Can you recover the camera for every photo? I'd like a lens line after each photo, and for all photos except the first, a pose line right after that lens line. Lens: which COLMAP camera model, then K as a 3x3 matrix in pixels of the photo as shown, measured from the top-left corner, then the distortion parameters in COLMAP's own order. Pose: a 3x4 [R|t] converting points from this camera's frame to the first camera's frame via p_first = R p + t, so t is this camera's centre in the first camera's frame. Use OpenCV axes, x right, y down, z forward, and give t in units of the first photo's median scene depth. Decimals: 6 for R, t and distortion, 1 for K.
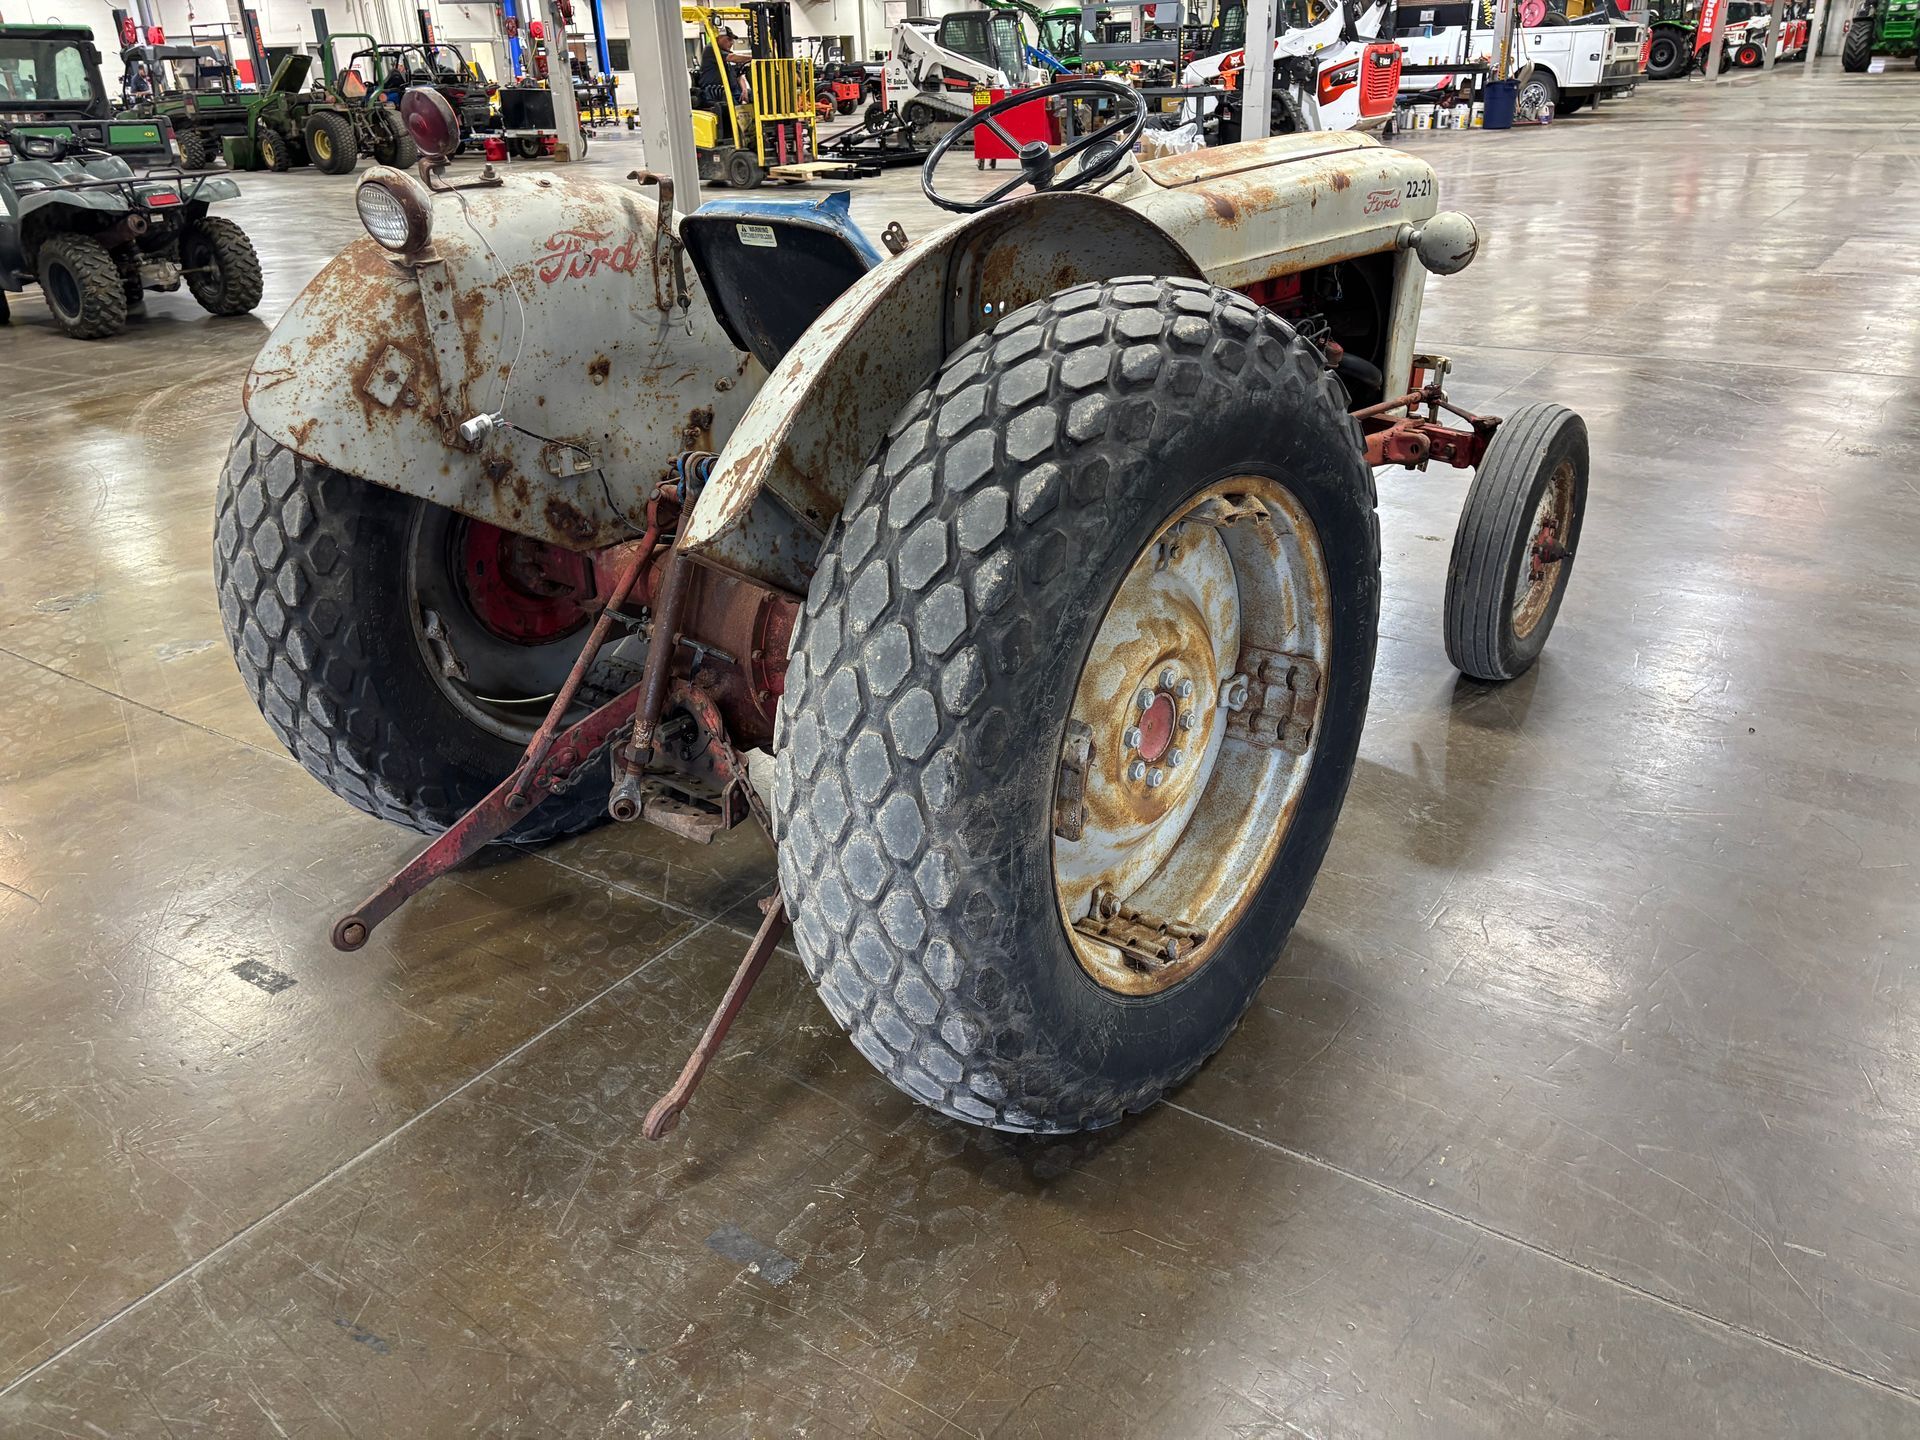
lens RADIAL K [[1448.8, 0, 970.8], [0, 1448.8, 711.2], [0, 0, 1]] dist [0.044493, -0.043697]
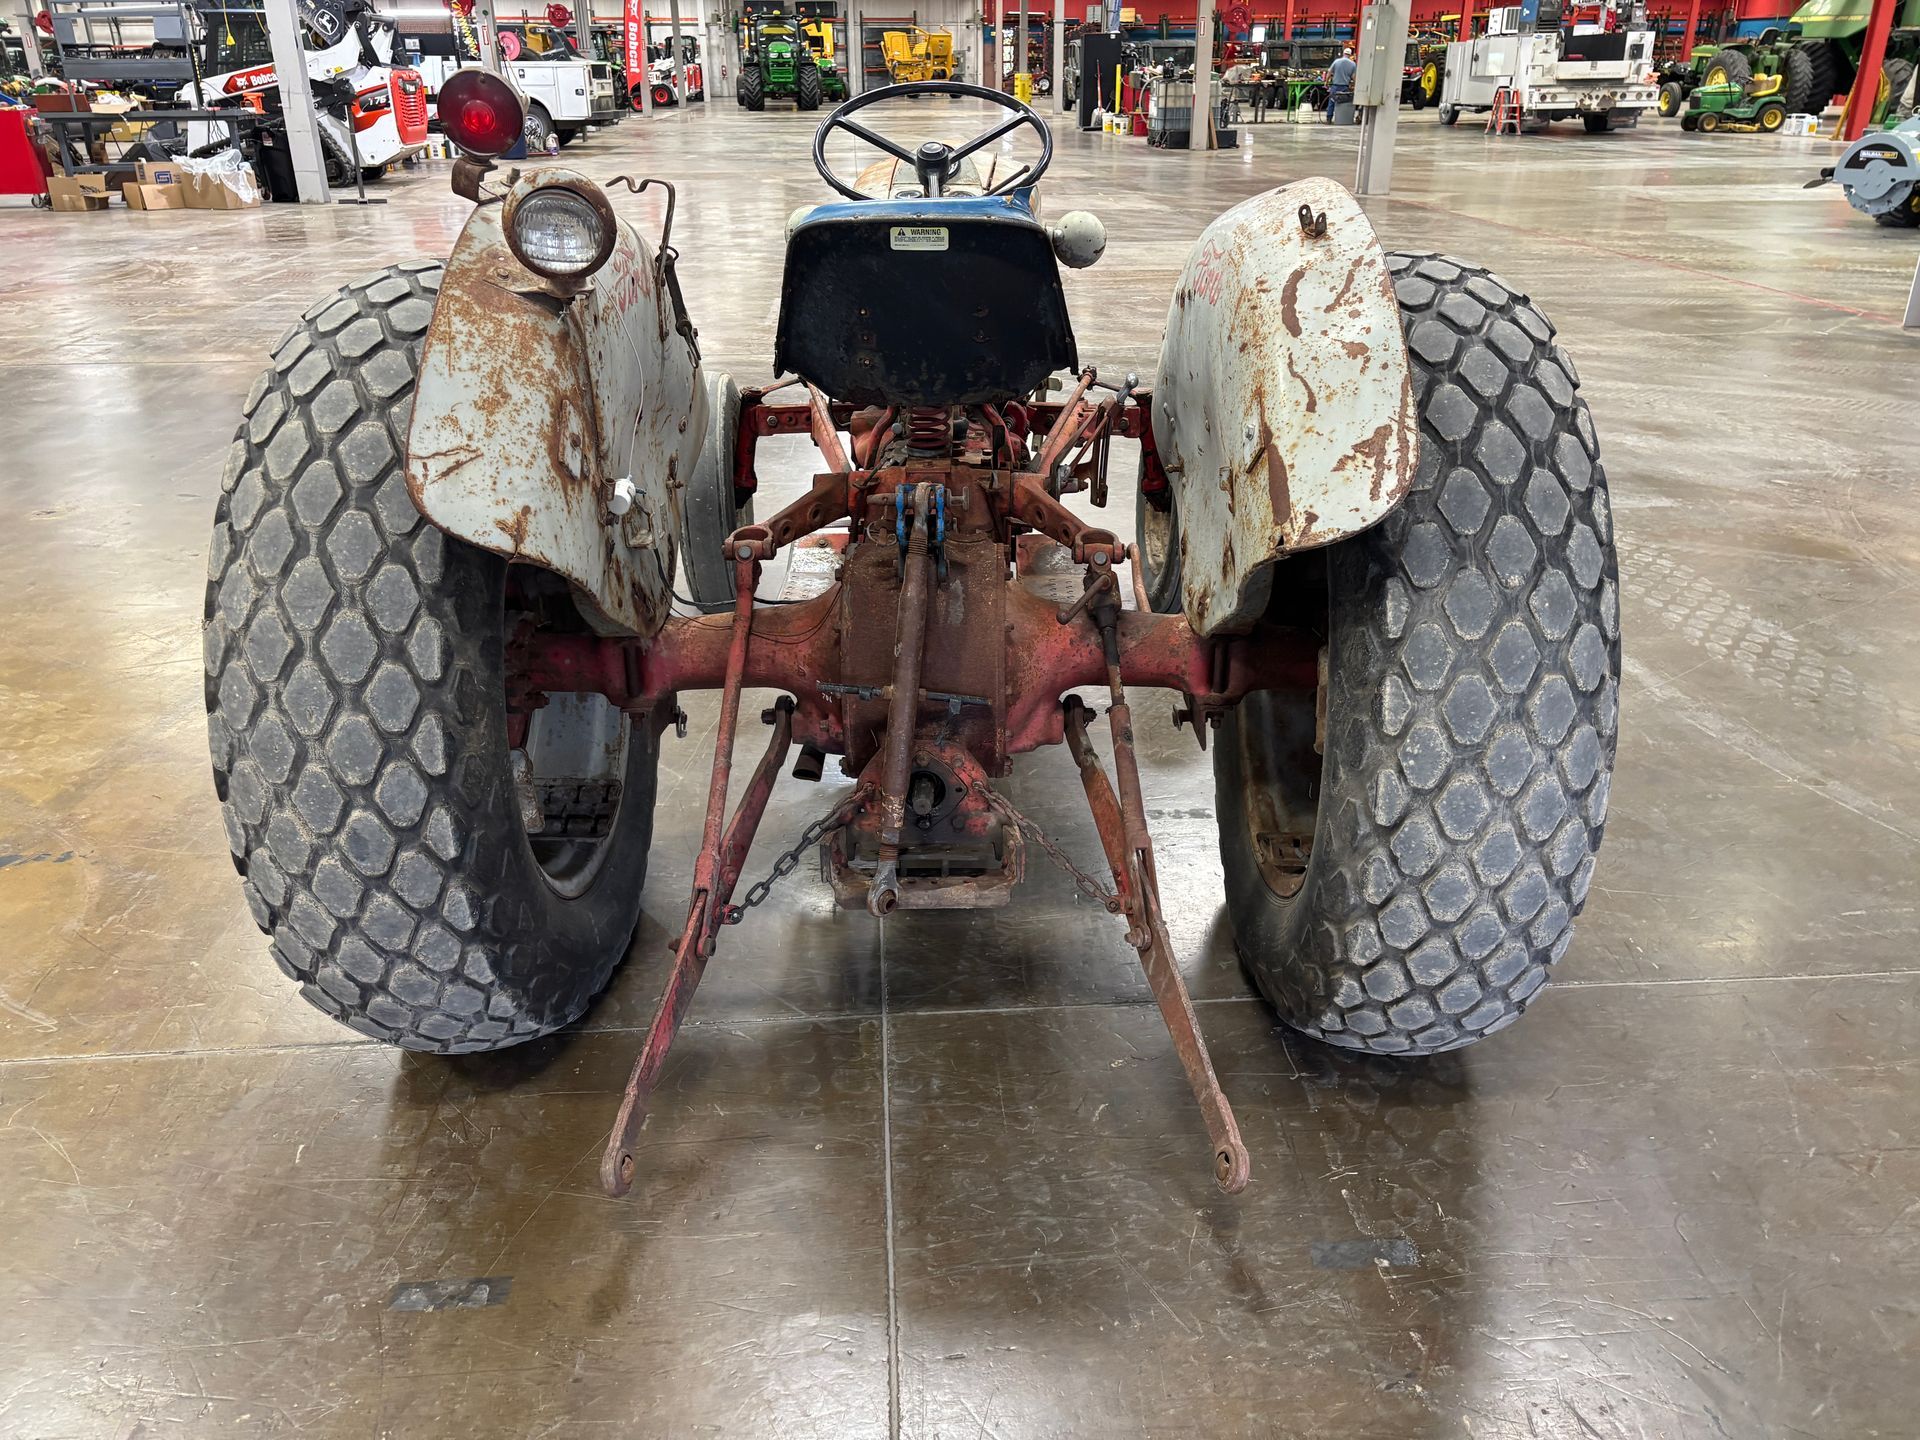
lens RADIAL K [[1448.8, 0, 967.6], [0, 1448.8, 720.8], [0, 0, 1]] dist [0.044493, -0.043697]
pose [[0.780571, -0.230452, 0.581034, -0.646944], [0.238628, 0.969016, 0.063757, -0.078048], [-0.577724, 0.088884, 0.811378, 0.247428]]
